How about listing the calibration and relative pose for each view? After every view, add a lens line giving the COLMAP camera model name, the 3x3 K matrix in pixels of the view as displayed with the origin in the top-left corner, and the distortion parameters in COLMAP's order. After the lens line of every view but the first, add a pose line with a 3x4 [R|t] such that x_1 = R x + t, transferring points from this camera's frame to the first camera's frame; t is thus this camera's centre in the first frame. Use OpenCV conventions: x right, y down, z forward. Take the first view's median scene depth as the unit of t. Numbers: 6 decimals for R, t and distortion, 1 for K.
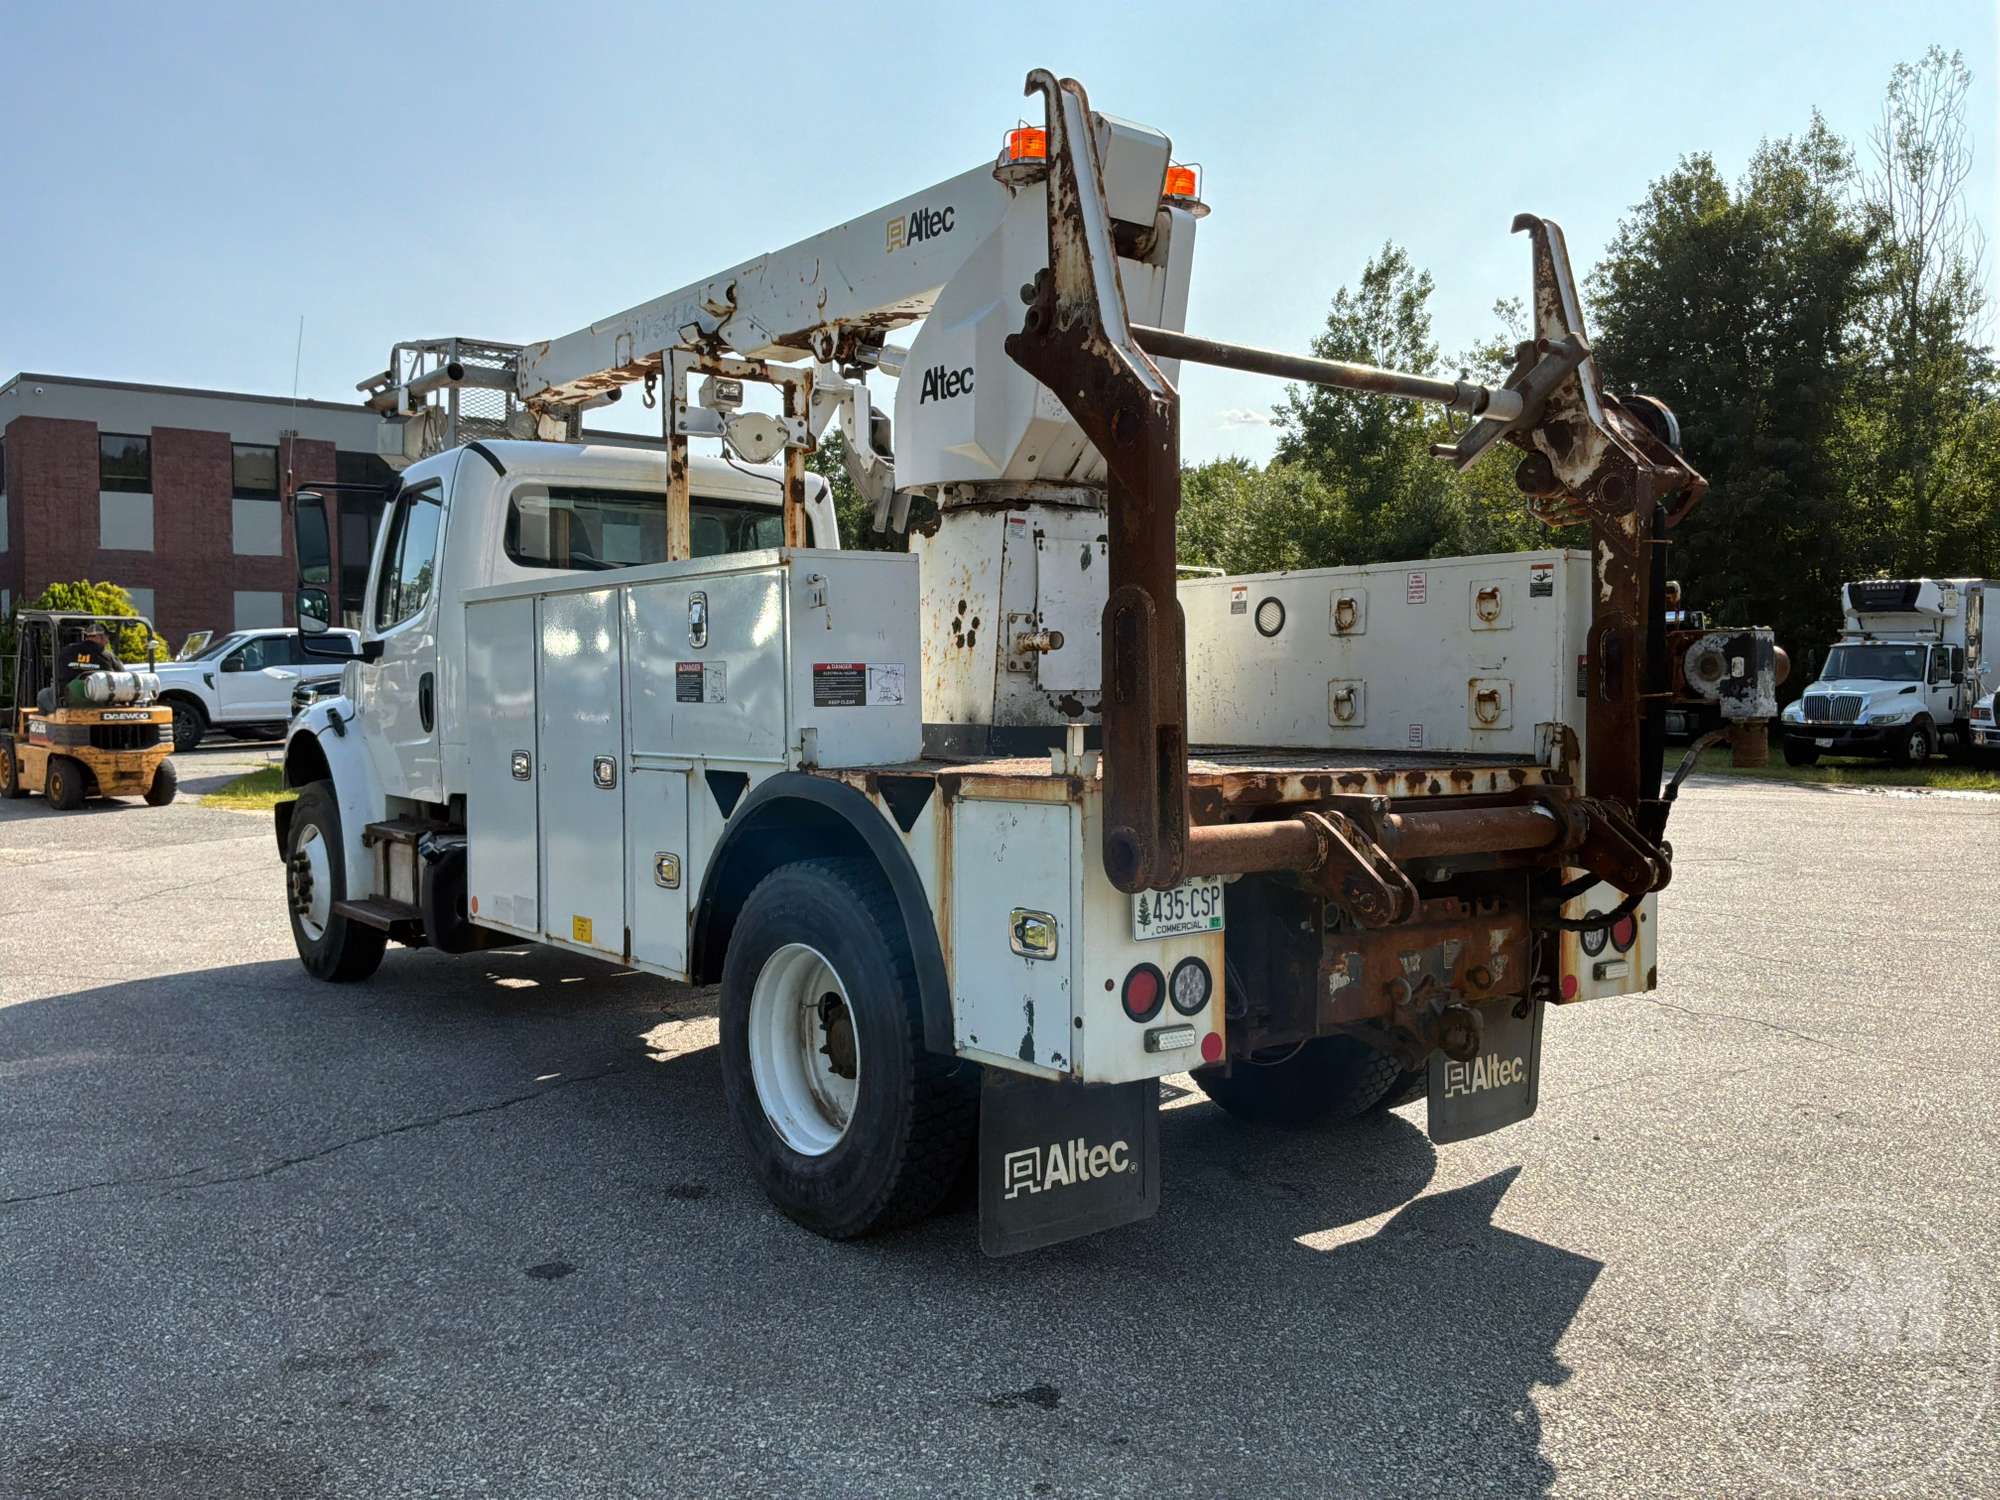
lens RADIAL K [[1656.1, 0, 995.1], [0, 1656.1, 740.4], [0, 0, 1]] dist [0.152501, -0.319230]
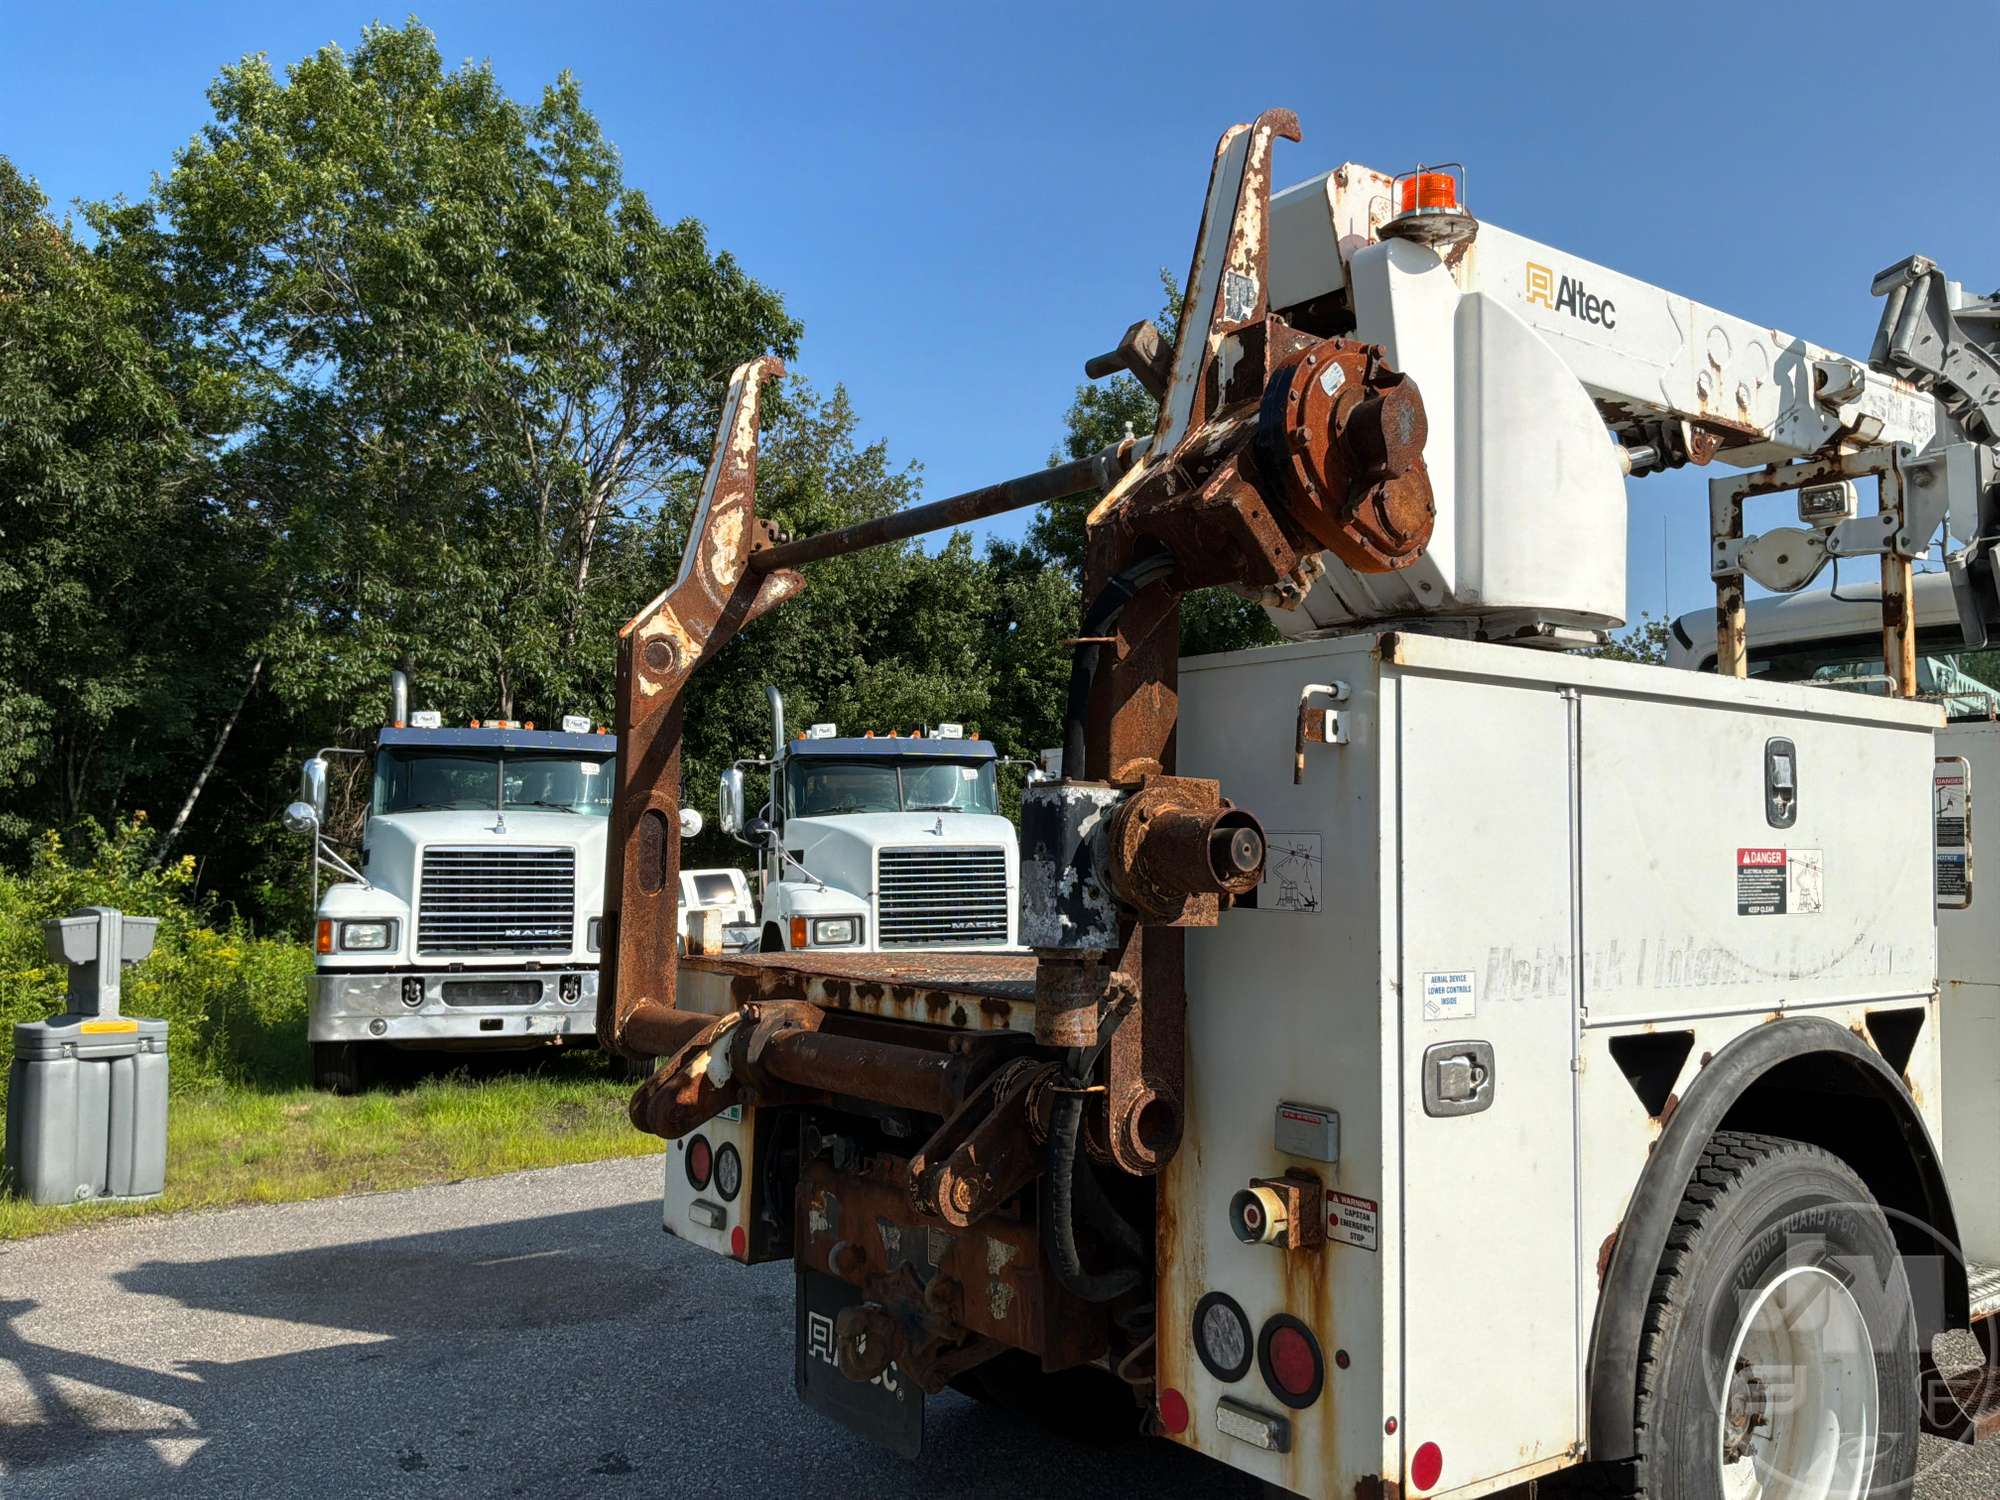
lens RADIAL K [[1651.2, 0, 1007.7], [0, 1651.2, 748.3], [0, 0, 1]] dist [0.148709, -0.310948]
pose [[-0.004449, -0.068491, -0.997642, 1.062908], [-0.034948, 0.997053, -0.068294, -0.044042], [0.999379, 0.034562, -0.006829, 1.071615]]
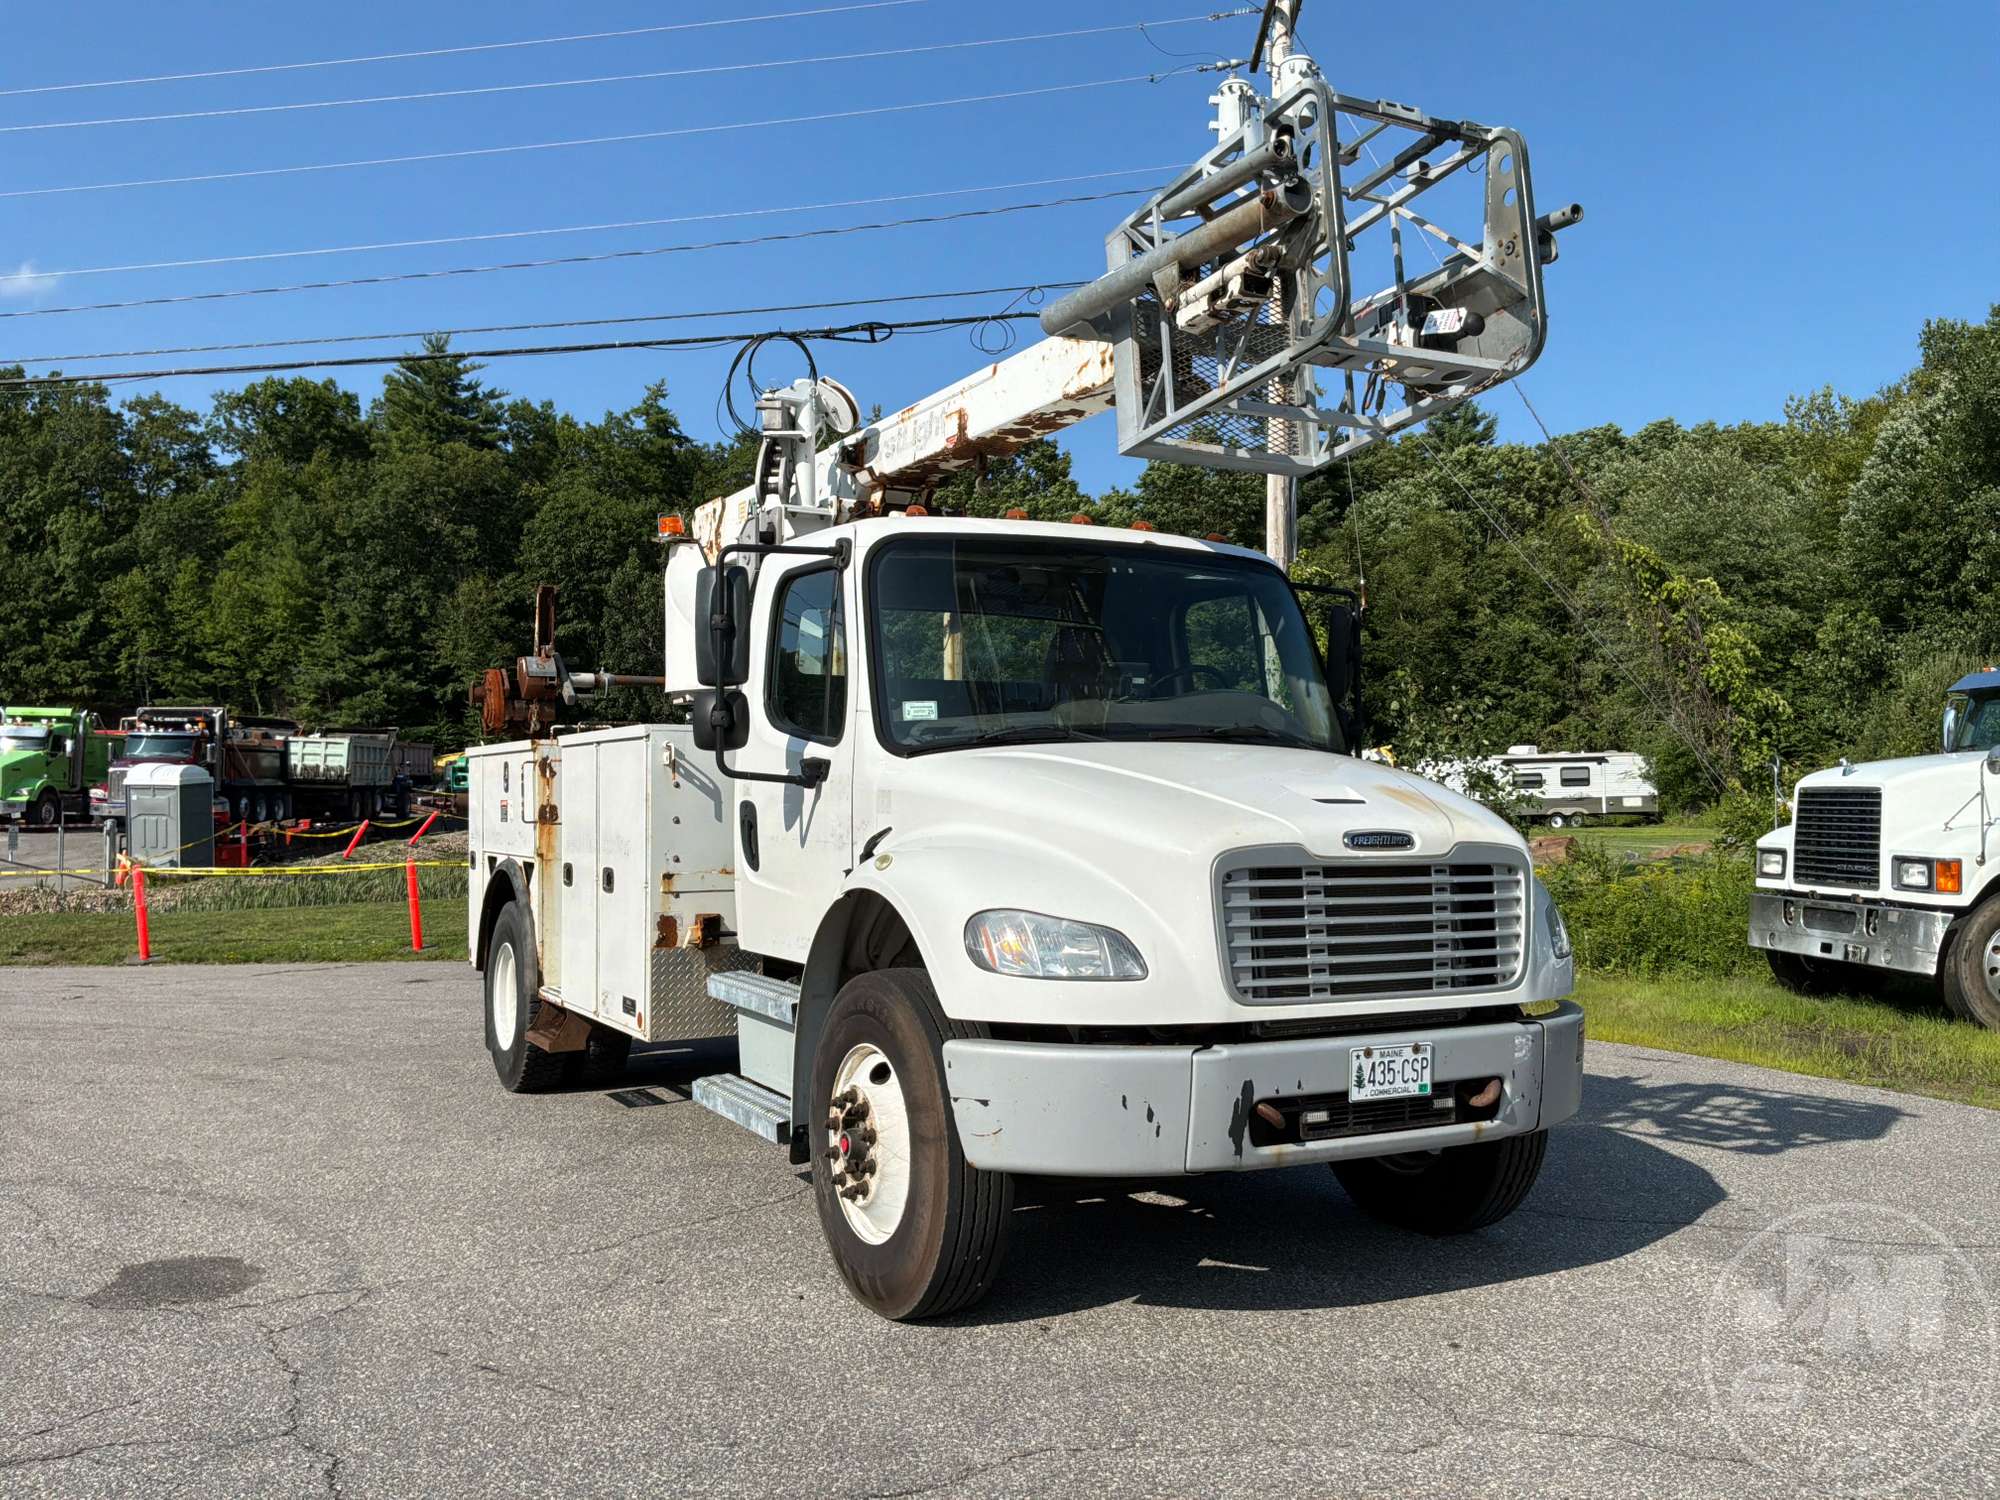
lens RADIAL K [[1656.1, 0, 995.1], [0, 1656.1, 740.4], [0, 0, 1]] dist [0.152501, -0.319230]
pose [[-0.985483, 0.008253, 0.169574, -0.666236], [0.007675, 0.999962, -0.004065, -0.124760], [-0.169601, -0.002705, -0.985509, 3.424470]]
